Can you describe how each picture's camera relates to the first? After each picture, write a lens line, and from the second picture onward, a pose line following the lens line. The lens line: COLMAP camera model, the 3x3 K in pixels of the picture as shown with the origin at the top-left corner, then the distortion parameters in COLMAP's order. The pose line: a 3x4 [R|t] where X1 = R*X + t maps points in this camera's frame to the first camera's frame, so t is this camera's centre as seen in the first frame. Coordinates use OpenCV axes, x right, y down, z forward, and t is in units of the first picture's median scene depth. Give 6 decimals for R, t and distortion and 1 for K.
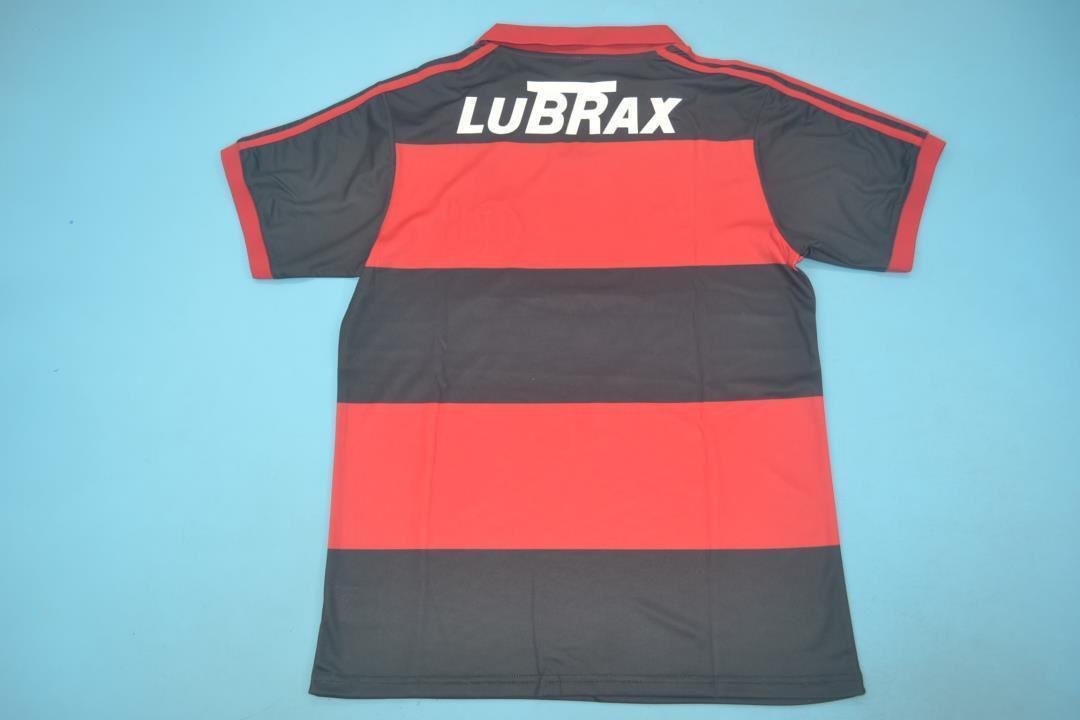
lens RADIAL K [[942.4, 0, 540.4], [0, 942.4, 357.5], [0, 0, 1]] dist [-0.001361, 0.001128]
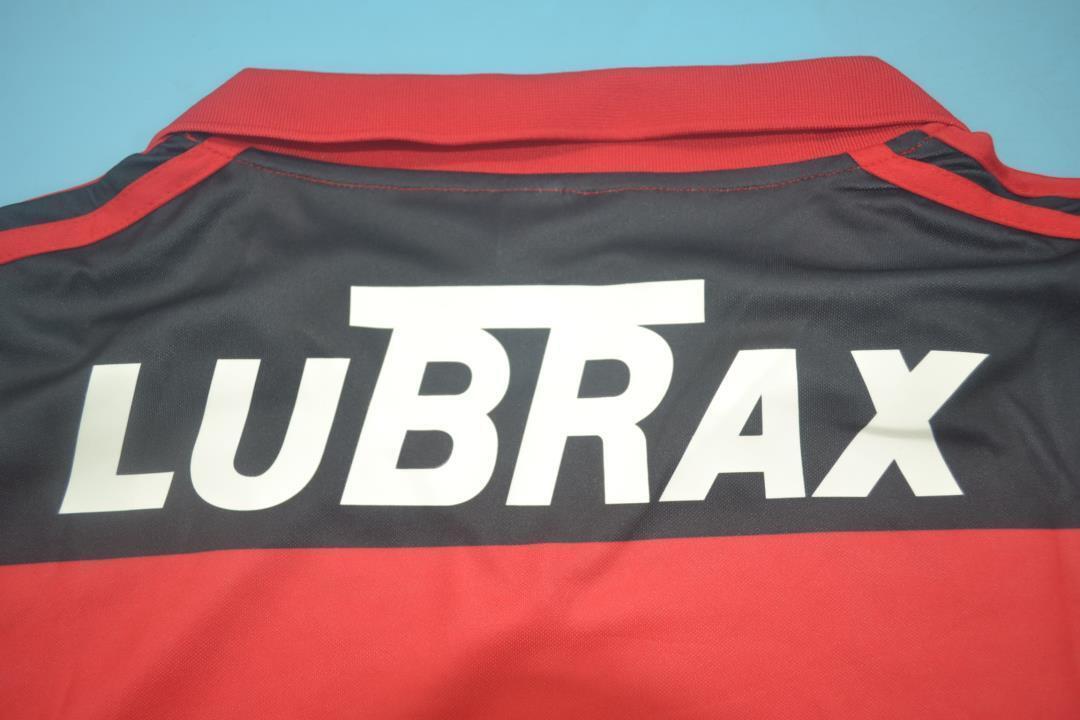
lens RADIAL K [[877.9, 0, 549.3], [0, 877.9, 370.1], [0, 0, 1]] dist [-0.000754, 0.004426]
pose [[0.999230, -0.033459, 0.020506, 0.034140], [0.034138, 0.998848, -0.033726, -0.262564], [-0.019354, 0.034400, 0.999221, 0.767848]]
